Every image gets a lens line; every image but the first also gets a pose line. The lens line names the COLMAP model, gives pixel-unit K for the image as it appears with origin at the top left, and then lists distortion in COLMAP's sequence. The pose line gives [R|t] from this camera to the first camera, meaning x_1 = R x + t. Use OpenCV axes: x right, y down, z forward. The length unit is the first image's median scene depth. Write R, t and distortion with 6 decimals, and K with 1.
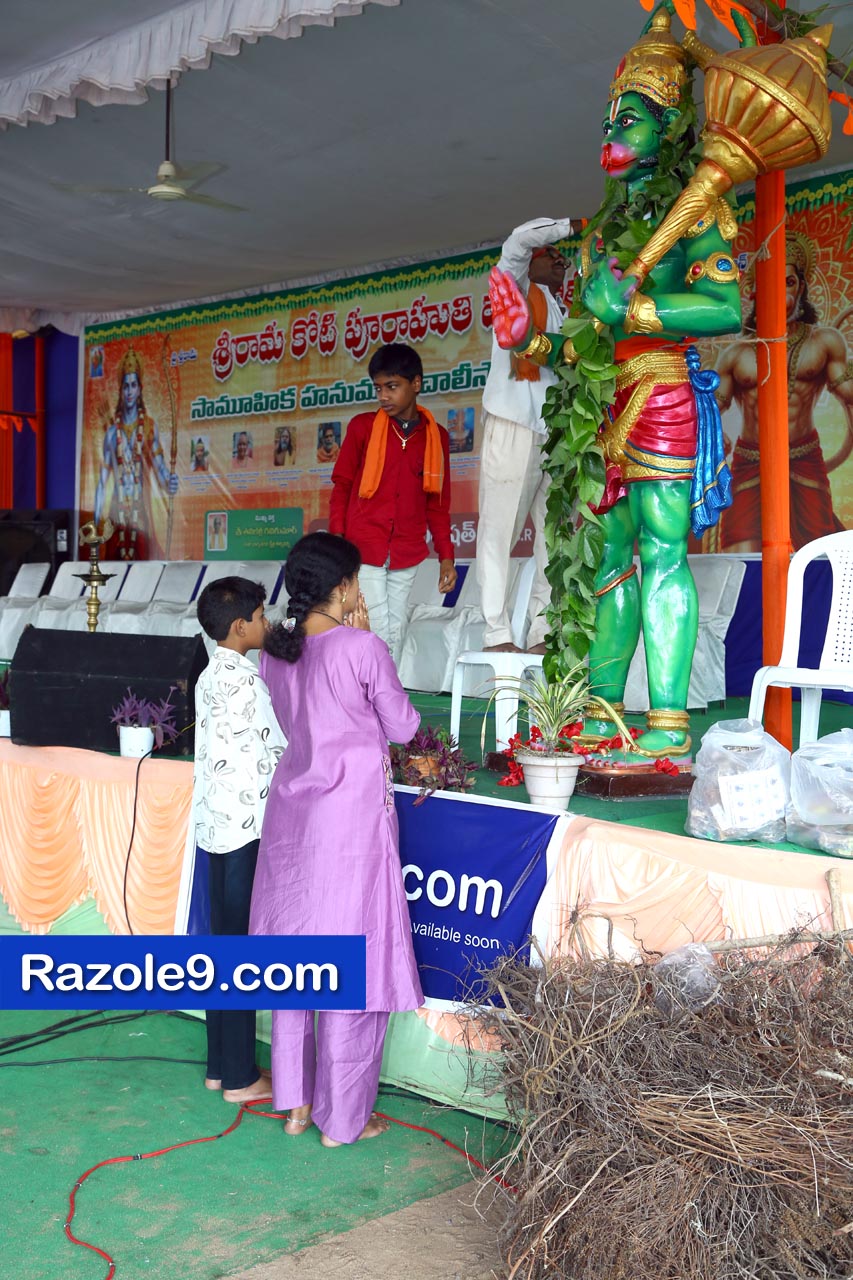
lens RADIAL K [[1411.8, 0, 426.5], [0, 1411.8, 640.0], [0, 0, 1]] dist [0.076551, 0.008308]
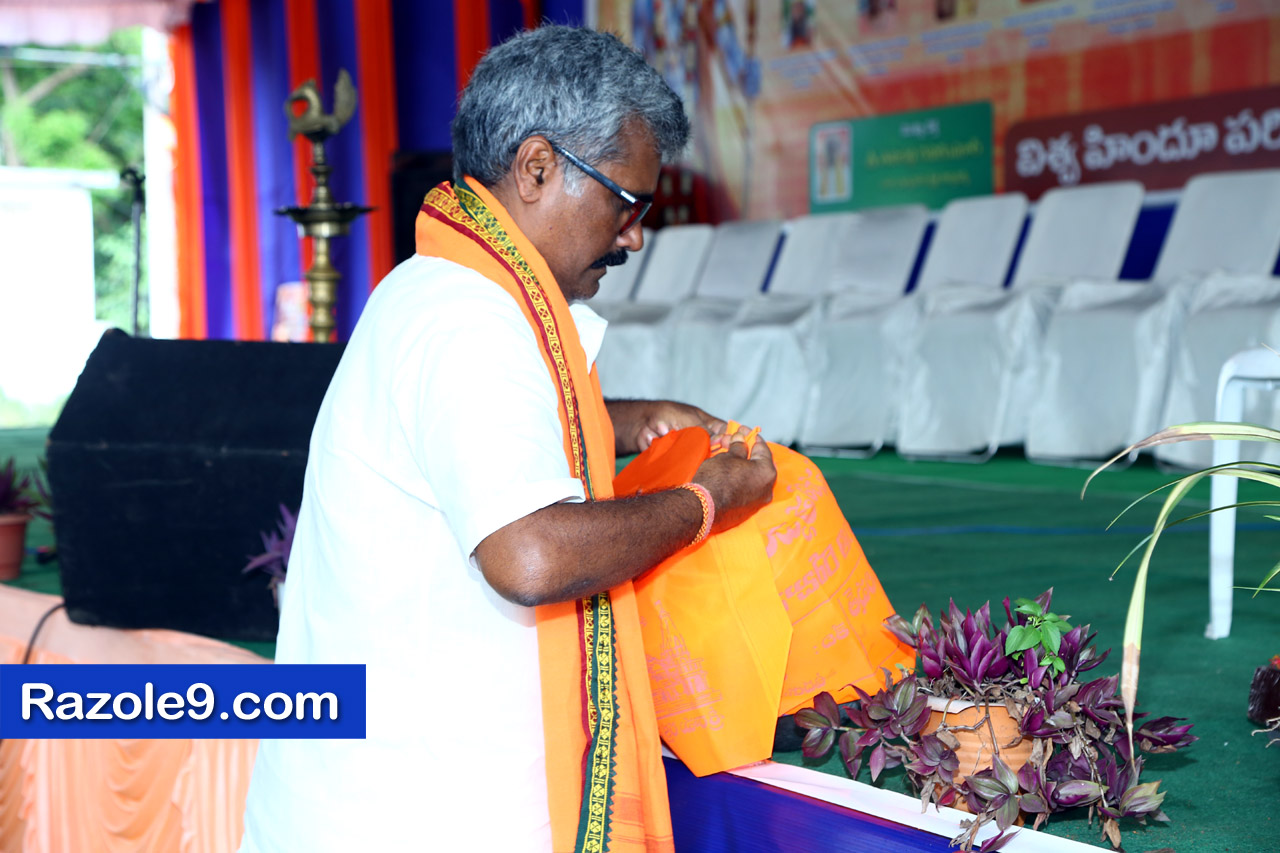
lens RADIAL K [[2341.7, 0, 640.0], [0, 2341.7, 426.5], [0, 0, 1]] dist [0.241257, 0.251677]
pose [[0.960330, -0.026046, -0.277648, 0.021303], [0.031371, 0.999399, 0.014755, 0.004891], [0.277096, -0.022879, 0.960570, 0.159036]]
